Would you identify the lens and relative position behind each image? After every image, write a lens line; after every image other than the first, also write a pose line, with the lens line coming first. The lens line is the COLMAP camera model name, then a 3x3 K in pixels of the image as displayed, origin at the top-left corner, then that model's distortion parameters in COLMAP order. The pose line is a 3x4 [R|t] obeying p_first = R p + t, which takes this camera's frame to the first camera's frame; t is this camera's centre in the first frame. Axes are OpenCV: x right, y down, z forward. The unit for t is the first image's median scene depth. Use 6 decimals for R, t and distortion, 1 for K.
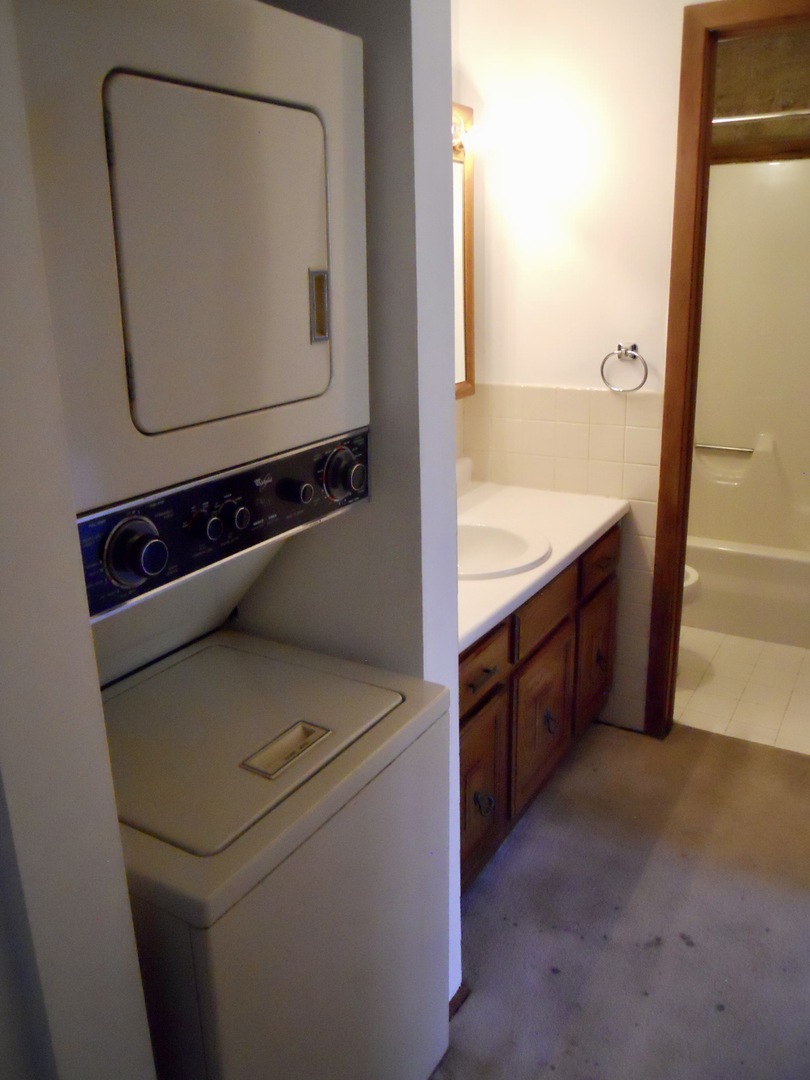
lens RADIAL K [[918.7, 0, 404.2], [0, 918.7, 532.9], [0, 0, 1]] dist [-0.041709, 0.017787]
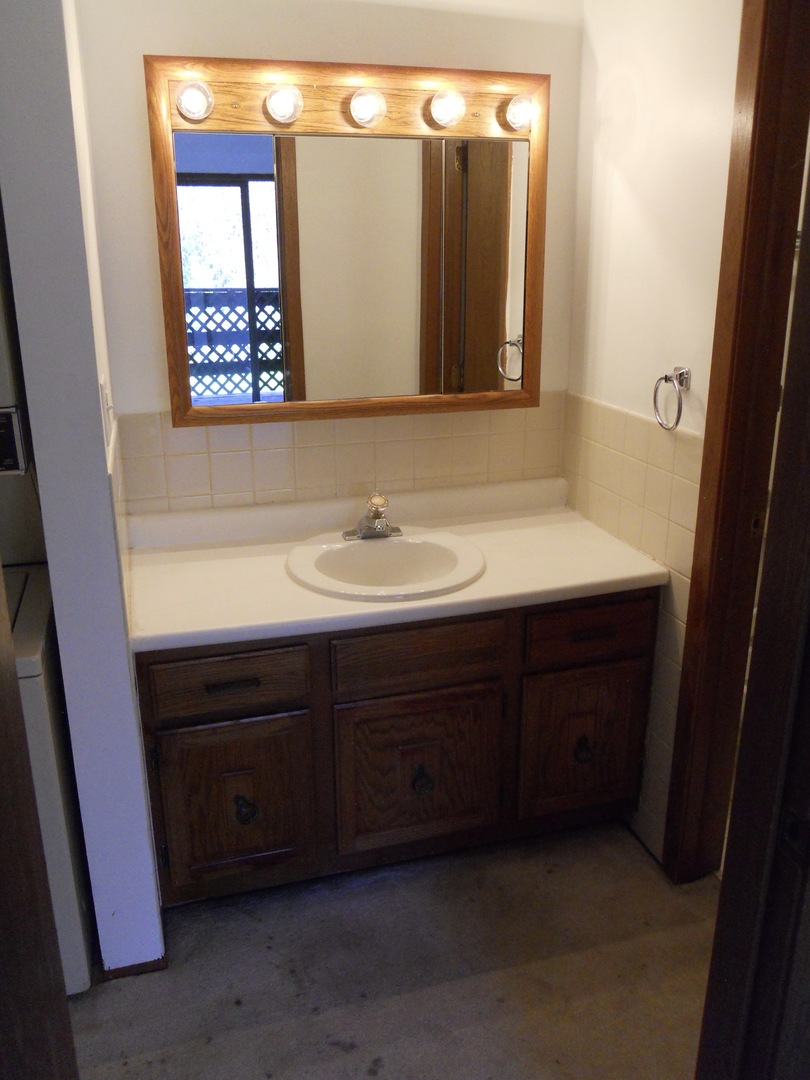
lens RADIAL K [[918.7, 0, 405.2], [0, 918.7, 548.2], [0, 0, 1]] dist [-0.041709, 0.017787]
pose [[0.715220, 0.232803, -0.658987, 0.607546], [-0.209910, 0.970913, 0.115176, -0.097409], [0.666632, 0.055952, 0.743284, 0.284650]]
